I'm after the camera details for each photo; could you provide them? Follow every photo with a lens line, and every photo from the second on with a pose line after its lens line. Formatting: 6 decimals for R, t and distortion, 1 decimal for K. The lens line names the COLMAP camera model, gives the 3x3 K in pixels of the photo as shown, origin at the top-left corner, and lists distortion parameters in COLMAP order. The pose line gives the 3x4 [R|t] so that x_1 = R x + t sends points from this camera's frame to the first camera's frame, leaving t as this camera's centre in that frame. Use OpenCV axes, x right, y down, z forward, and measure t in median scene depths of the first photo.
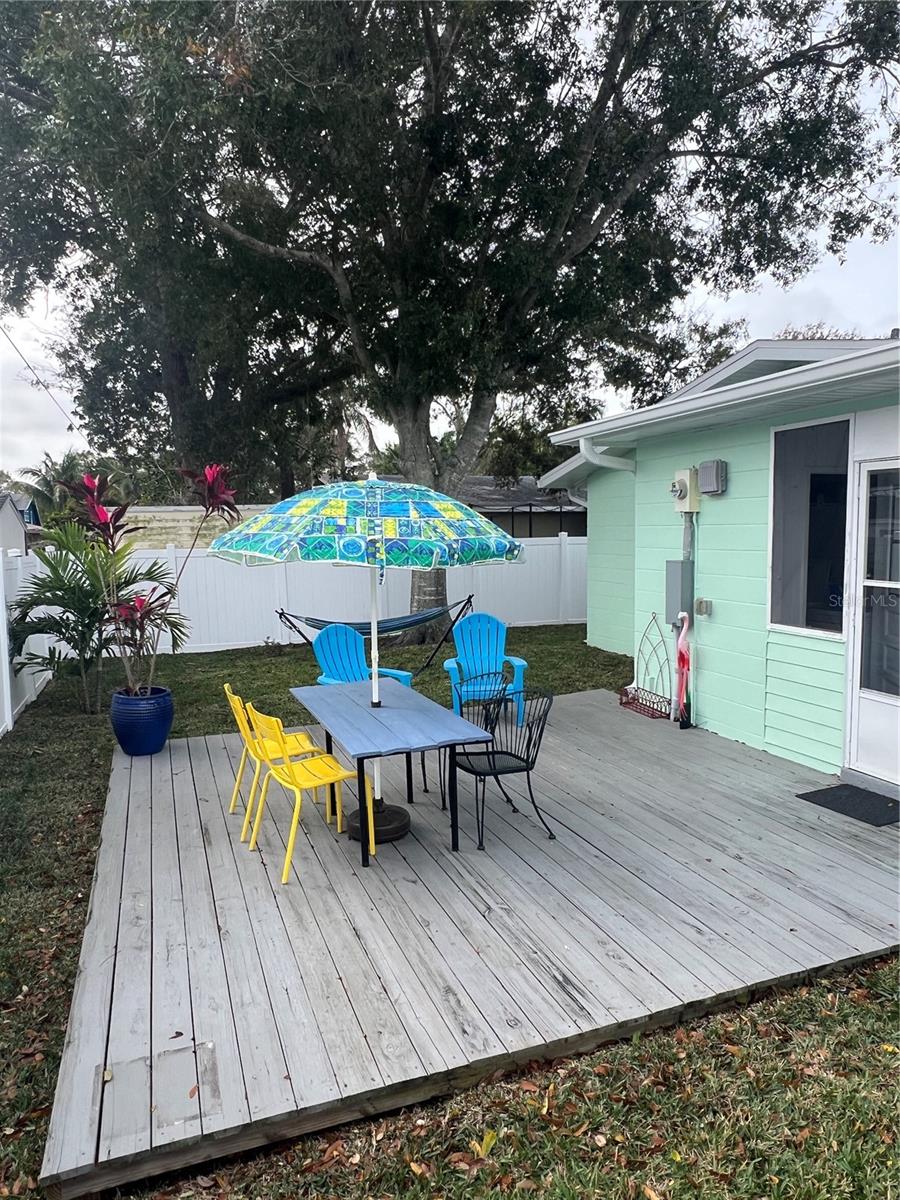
lens RADIAL K [[799.6, 0, 449.8], [0, 799.6, 597.5], [0, 0, 1]] dist [-0.011249, -0.000821]
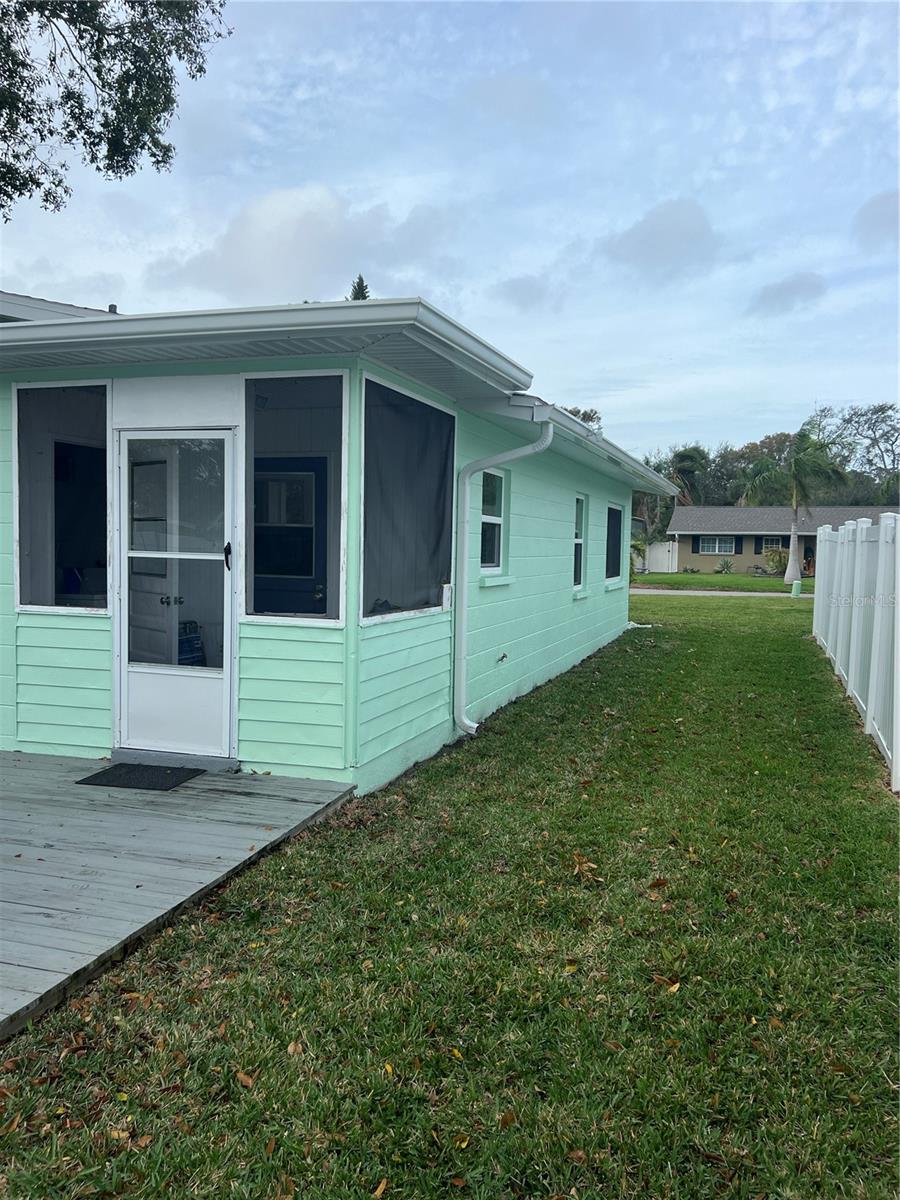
lens RADIAL K [[931.0, 0, 449.4], [0, 931.0, 603.4], [0, 0, 1]] dist [0.001626, -0.012691]
pose [[0.608598, -0.029829, 0.792917, -0.144638], [0.038768, 0.999218, 0.007834, 0.047070], [-0.792531, 0.025972, 0.609279, -0.005524]]
